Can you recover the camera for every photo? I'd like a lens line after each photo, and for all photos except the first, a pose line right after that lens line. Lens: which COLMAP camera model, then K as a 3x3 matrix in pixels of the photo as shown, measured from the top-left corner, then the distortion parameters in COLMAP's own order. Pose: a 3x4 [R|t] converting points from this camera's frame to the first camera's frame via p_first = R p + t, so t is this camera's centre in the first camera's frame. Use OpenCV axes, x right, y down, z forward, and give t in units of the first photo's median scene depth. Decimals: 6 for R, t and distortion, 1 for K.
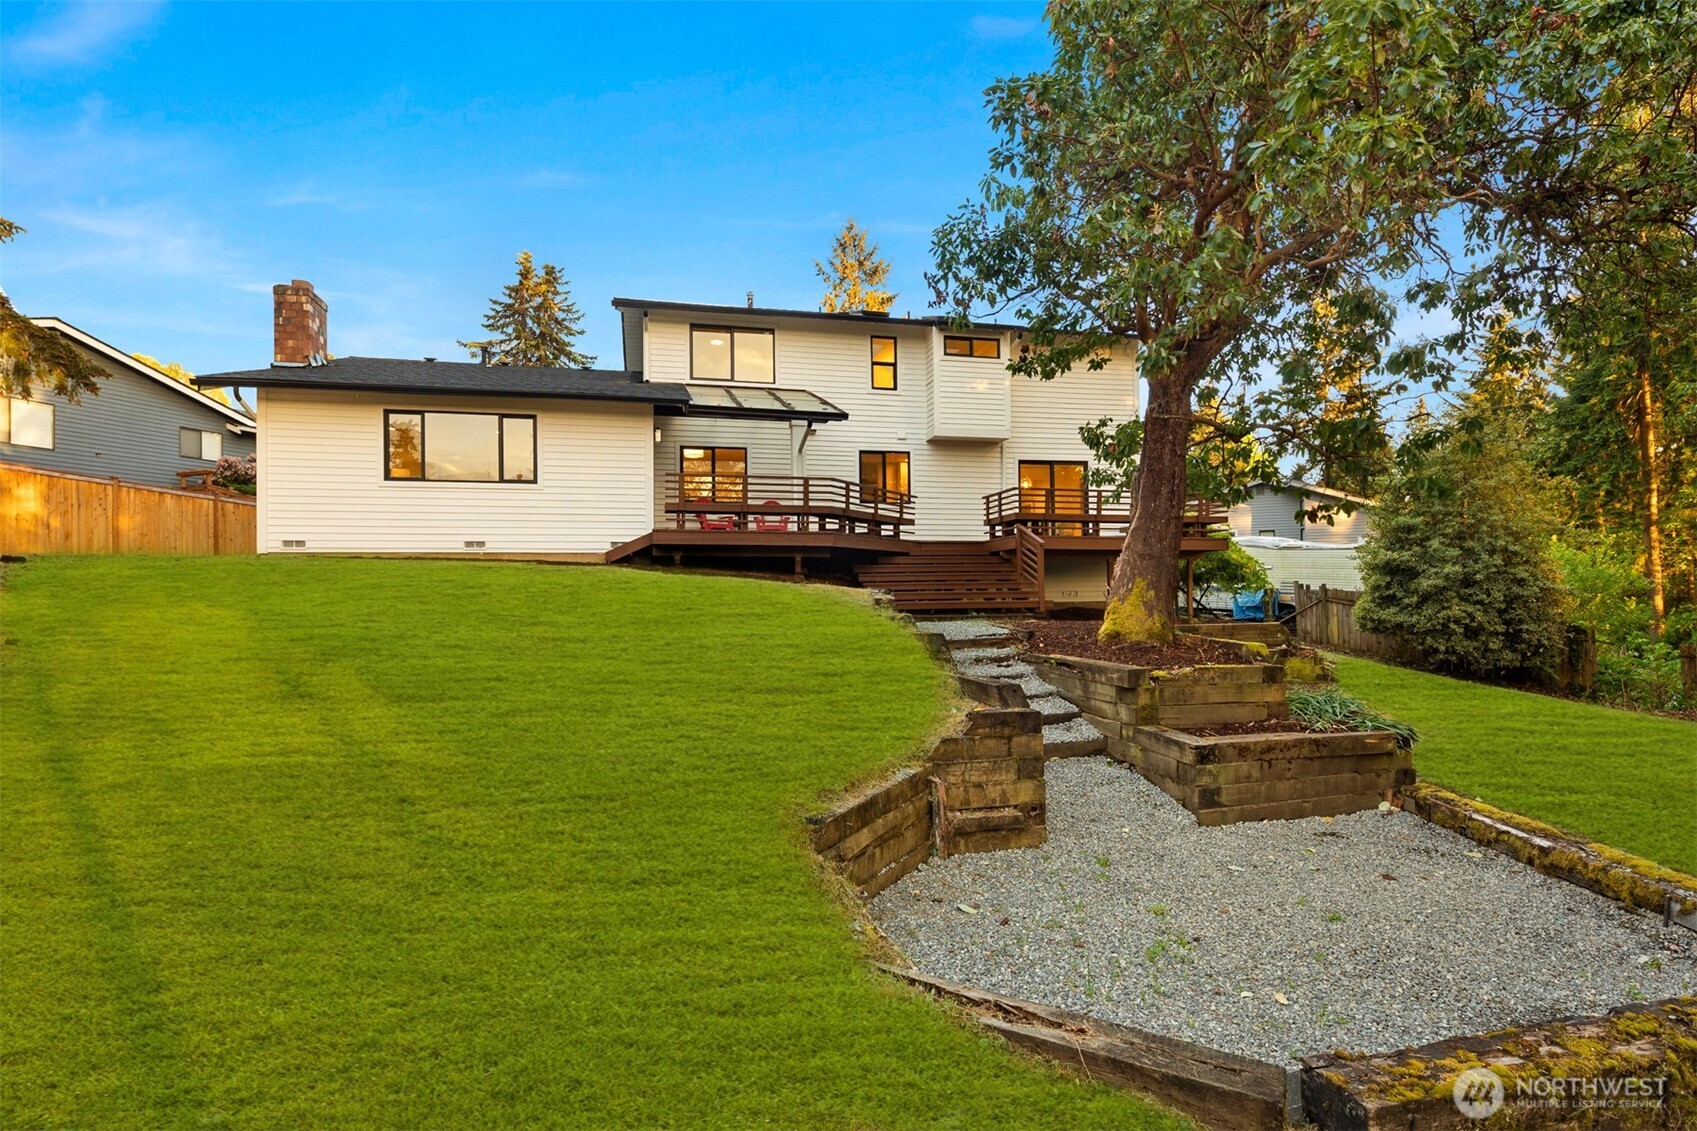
lens RADIAL K [[819.2, 0, 845.3], [0, 819.2, 566.7], [0, 0, 1]] dist [0.001115, -0.000834]
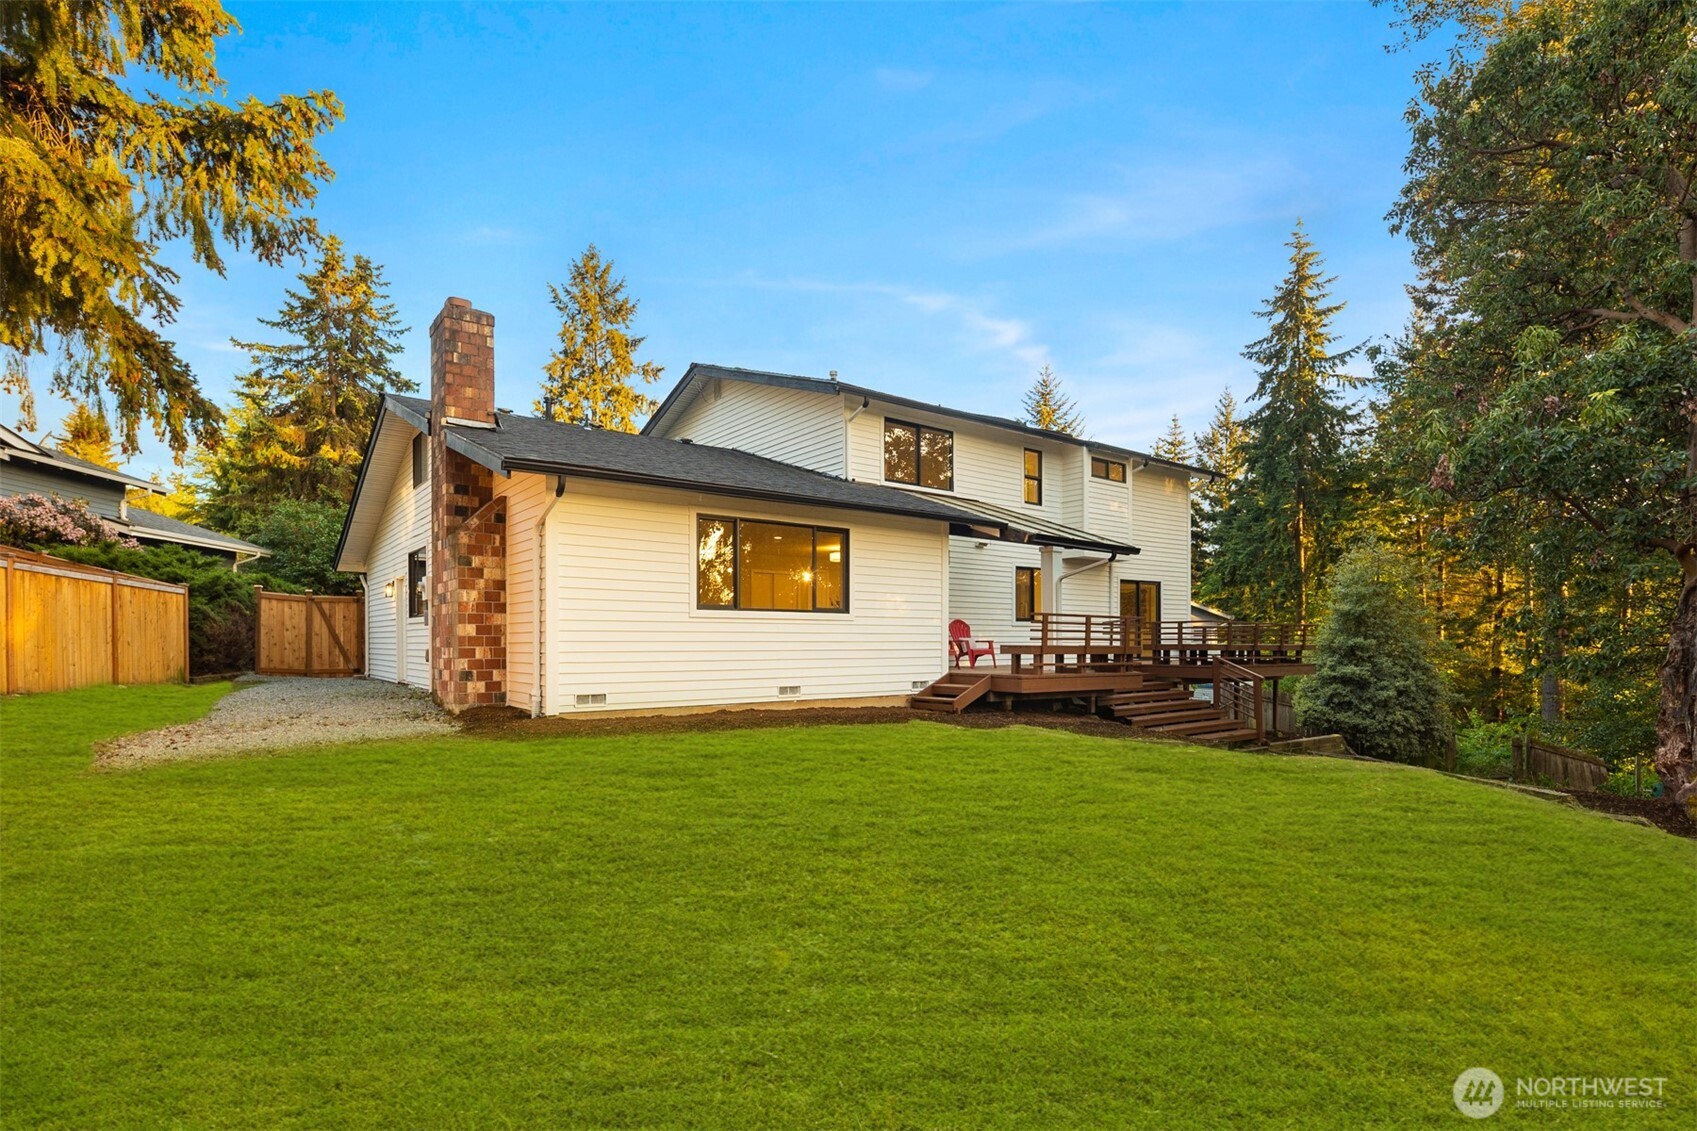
lens RADIAL K [[818.7, 0, 849.5], [0, 818.7, 623.5], [0, 0, 1]] dist [0.003823, 0.000293]
pose [[0.913659, 0.020840, 0.405946, -0.540188], [-0.024855, 0.999680, 0.004619, -0.072438], [-0.405720, -0.014310, 0.913885, 0.191961]]
